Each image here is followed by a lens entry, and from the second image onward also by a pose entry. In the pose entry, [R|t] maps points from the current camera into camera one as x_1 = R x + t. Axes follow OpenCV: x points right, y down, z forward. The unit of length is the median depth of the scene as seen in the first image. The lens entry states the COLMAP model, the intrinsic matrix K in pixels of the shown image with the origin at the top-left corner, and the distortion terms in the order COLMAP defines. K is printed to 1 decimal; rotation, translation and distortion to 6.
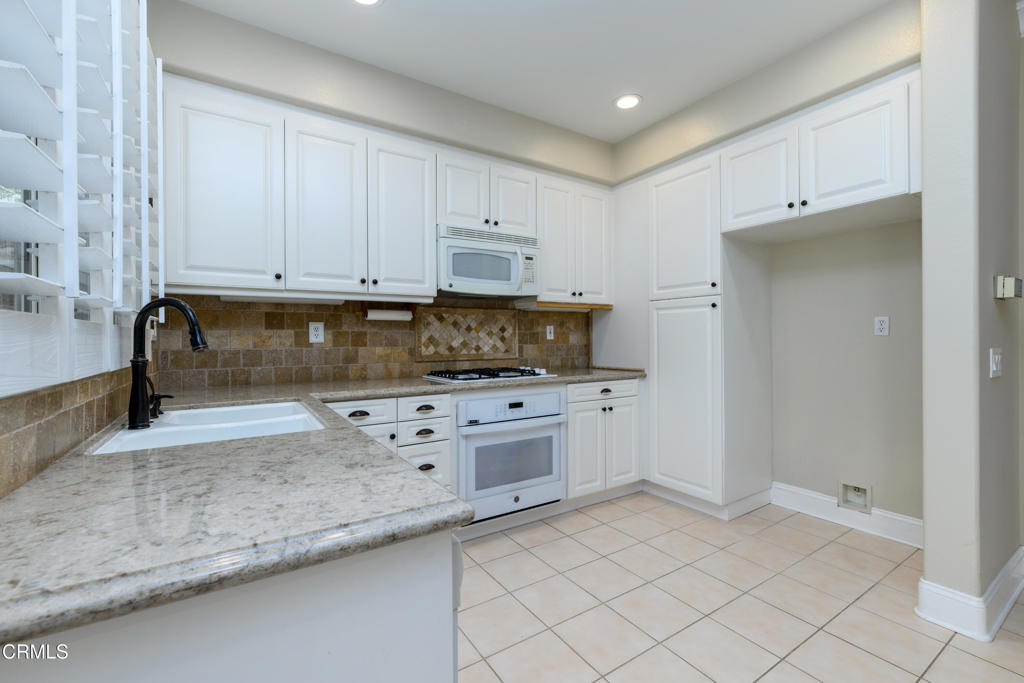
lens RADIAL K [[445.0, 0, 514.6], [0, 445.0, 337.7], [0, 0, 1]] dist [-0.002639, 0.000126]
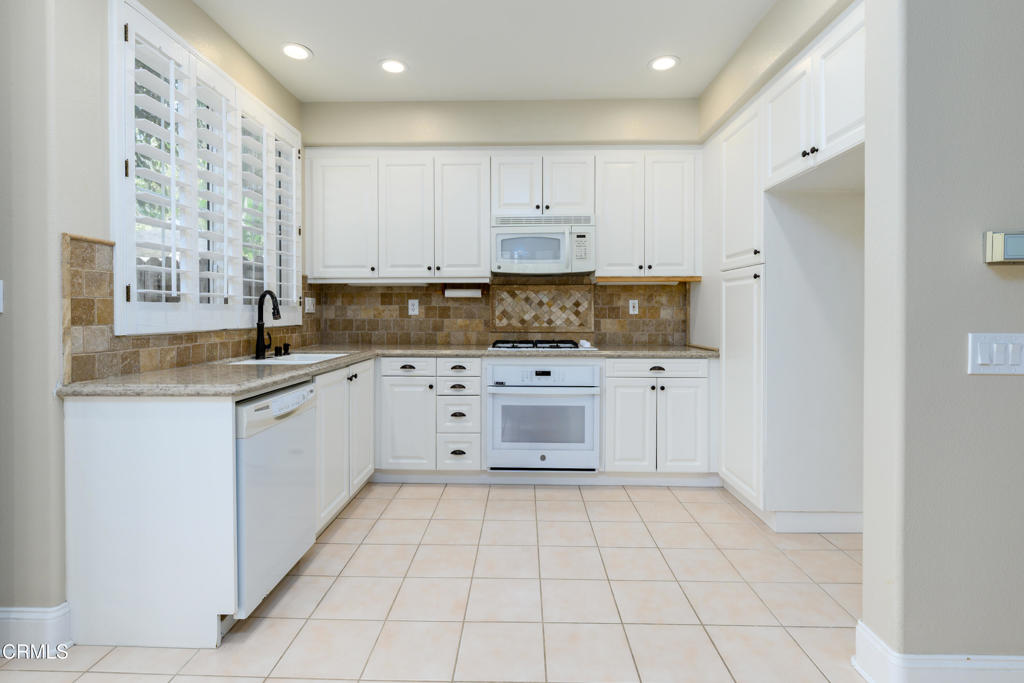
lens RADIAL K [[504.1, 0, 508.0], [0, 504.1, 314.3], [0, 0, 1]] dist [-0.001143, -0.000005]
pose [[0.815067, 0.010358, -0.579274, 0.632263], [-0.004645, 0.999925, 0.011344, -0.008490], [0.579348, -0.006555, 0.815054, -0.069590]]
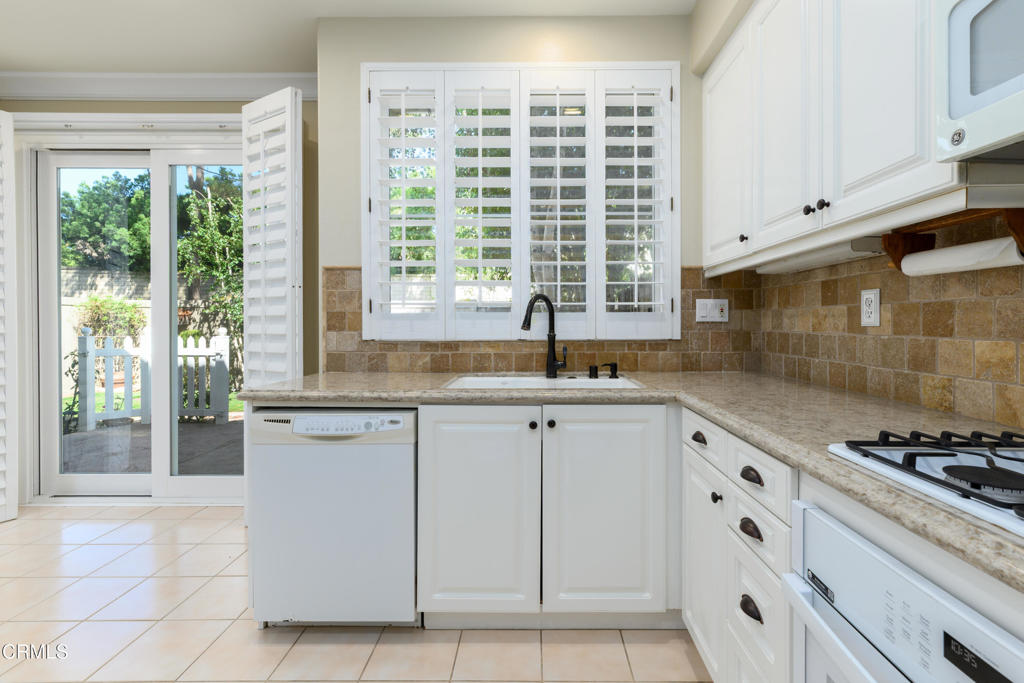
lens RADIAL K [[445.0, 0, 525.9], [0, 445.0, 325.9], [0, 0, 1]] dist [-0.002639, 0.000126]
pose [[-0.564132, 0.013175, -0.825580, 0.252196], [0.008211, 0.999913, 0.010346, 0.001534], [0.825644, -0.000942, -0.564191, 0.907096]]
